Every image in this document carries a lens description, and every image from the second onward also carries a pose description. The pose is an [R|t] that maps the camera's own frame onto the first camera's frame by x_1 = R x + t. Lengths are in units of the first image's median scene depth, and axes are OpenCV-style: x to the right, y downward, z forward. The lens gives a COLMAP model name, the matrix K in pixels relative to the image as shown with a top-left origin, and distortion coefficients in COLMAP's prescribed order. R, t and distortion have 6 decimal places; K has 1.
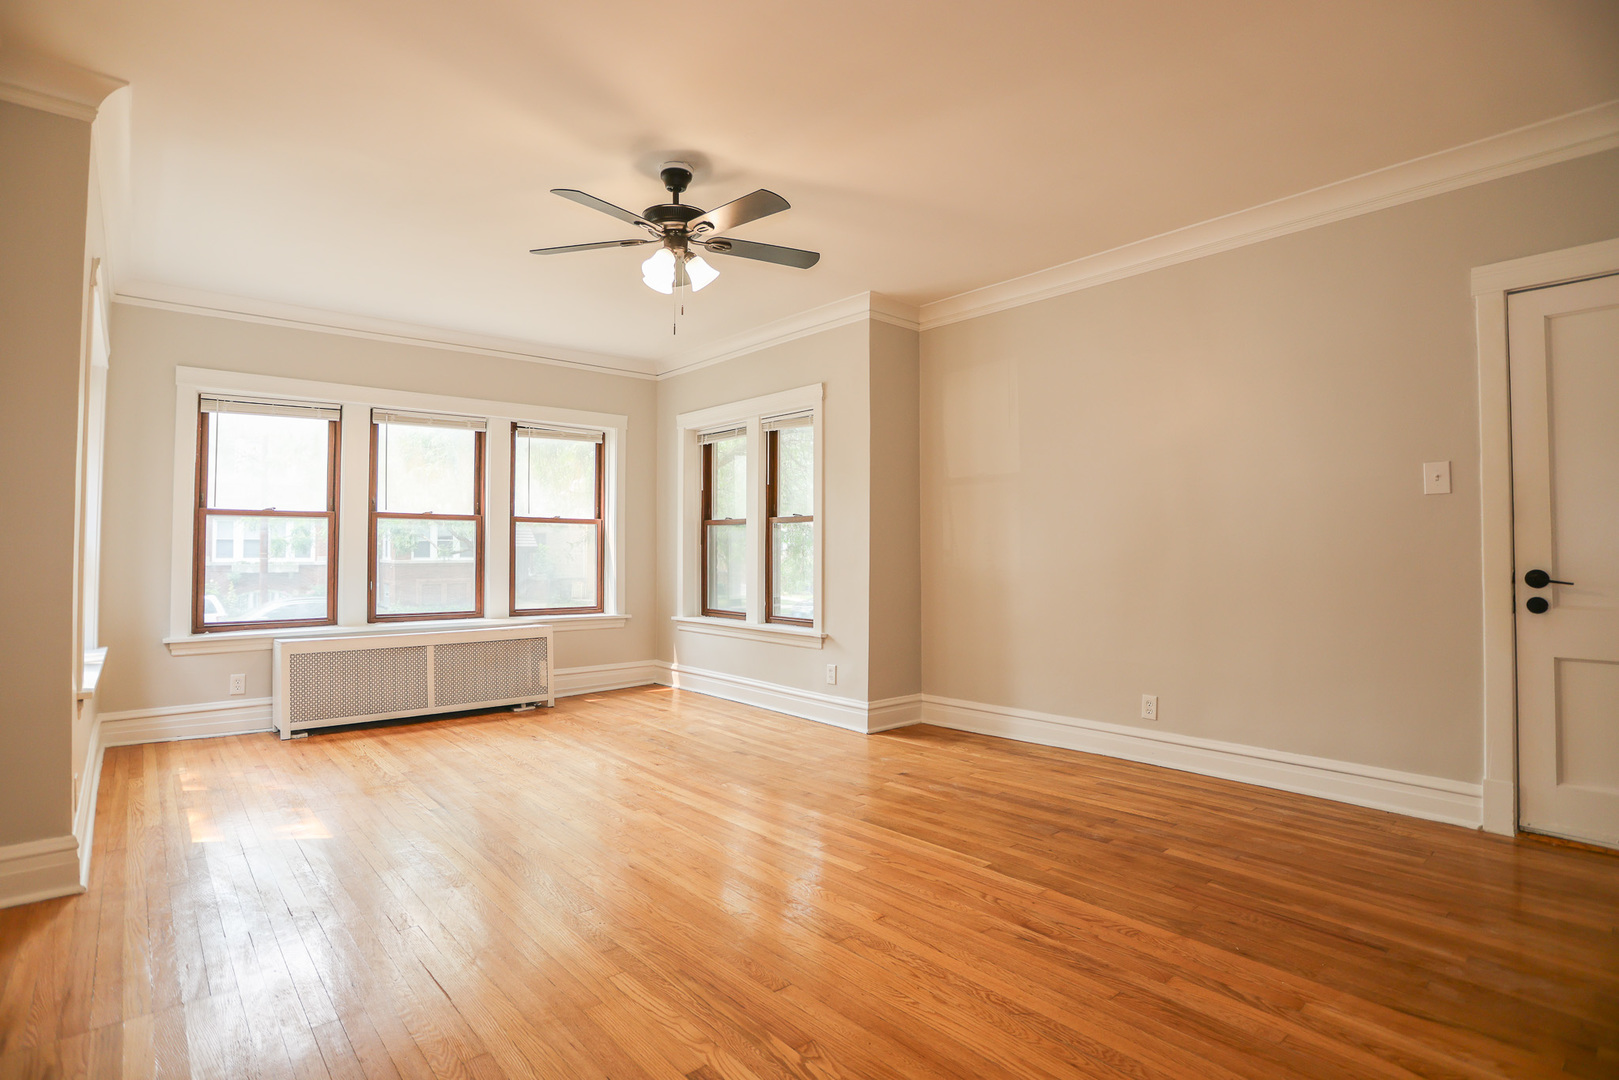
lens RADIAL K [[780.2, 0, 809.5], [0, 780.2, 540.0], [0, 0, 1]] dist [-0.018015, 0.000729]
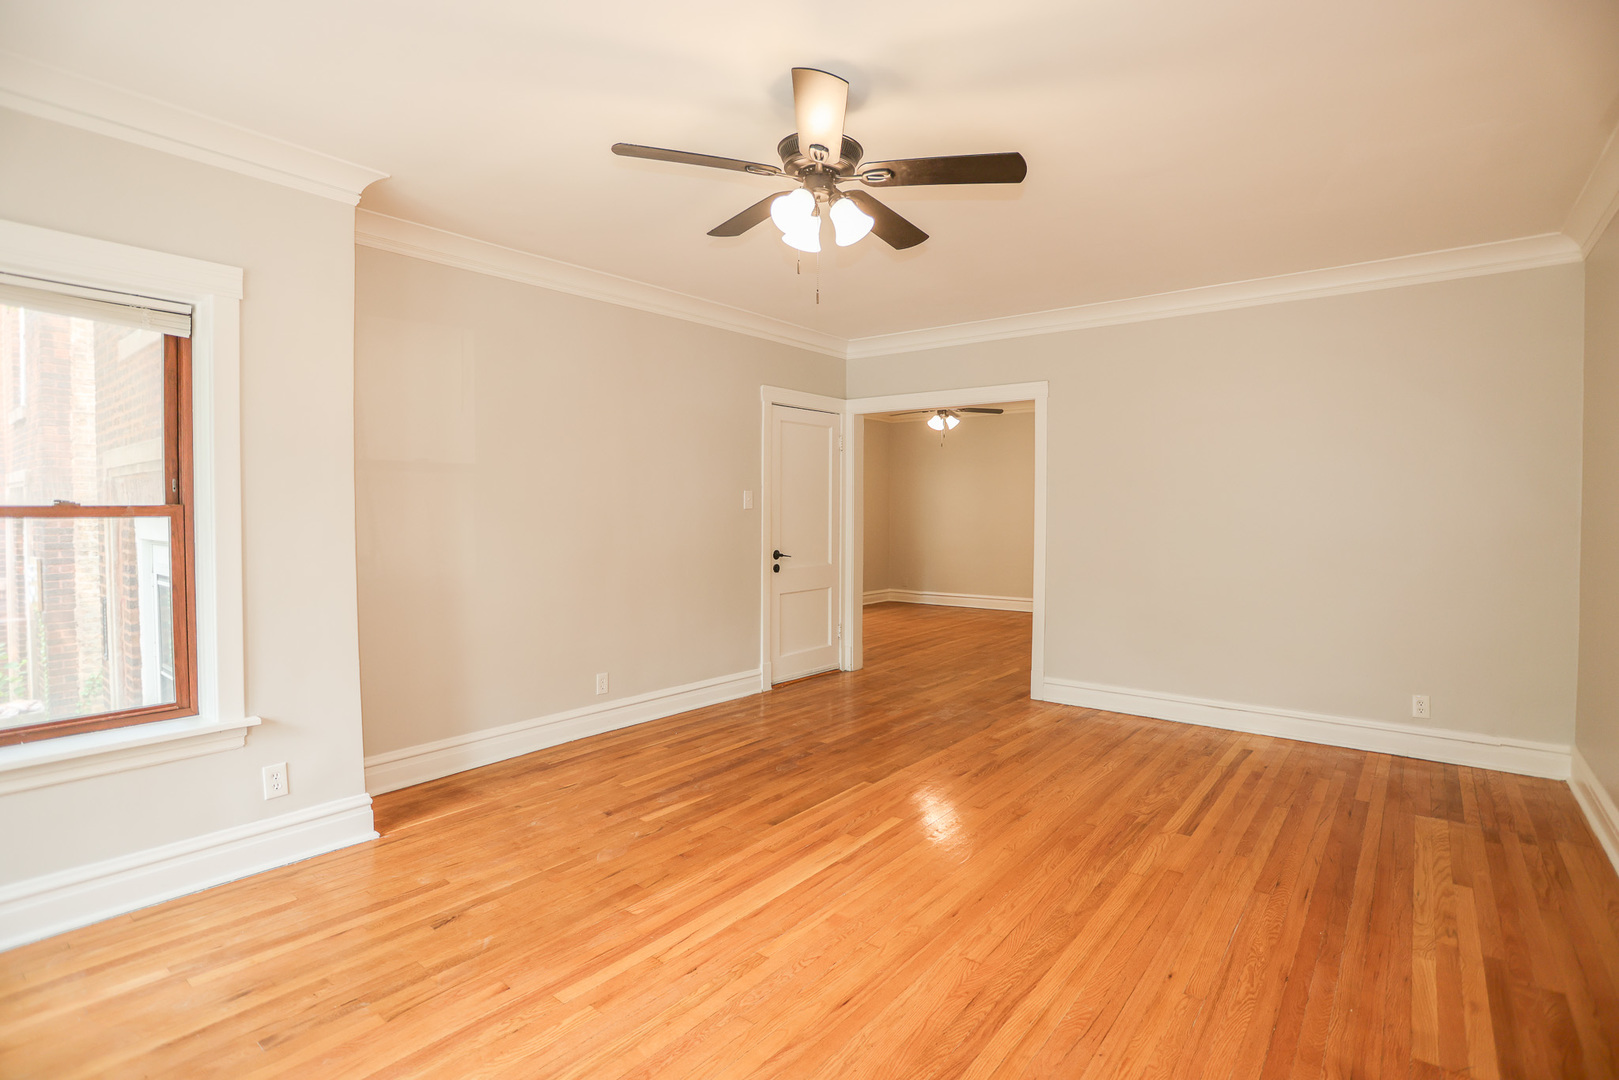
lens RADIAL K [[795.5, 0, 809.5], [0, 795.5, 540.0], [0, 0, 1]] dist [-0.051485, 0.001217]
pose [[-0.176666, -0.030731, 0.983791, -0.977445], [-0.018696, 0.999437, 0.027863, -0.041963], [-0.984093, -0.013471, -0.177141, 1.187323]]
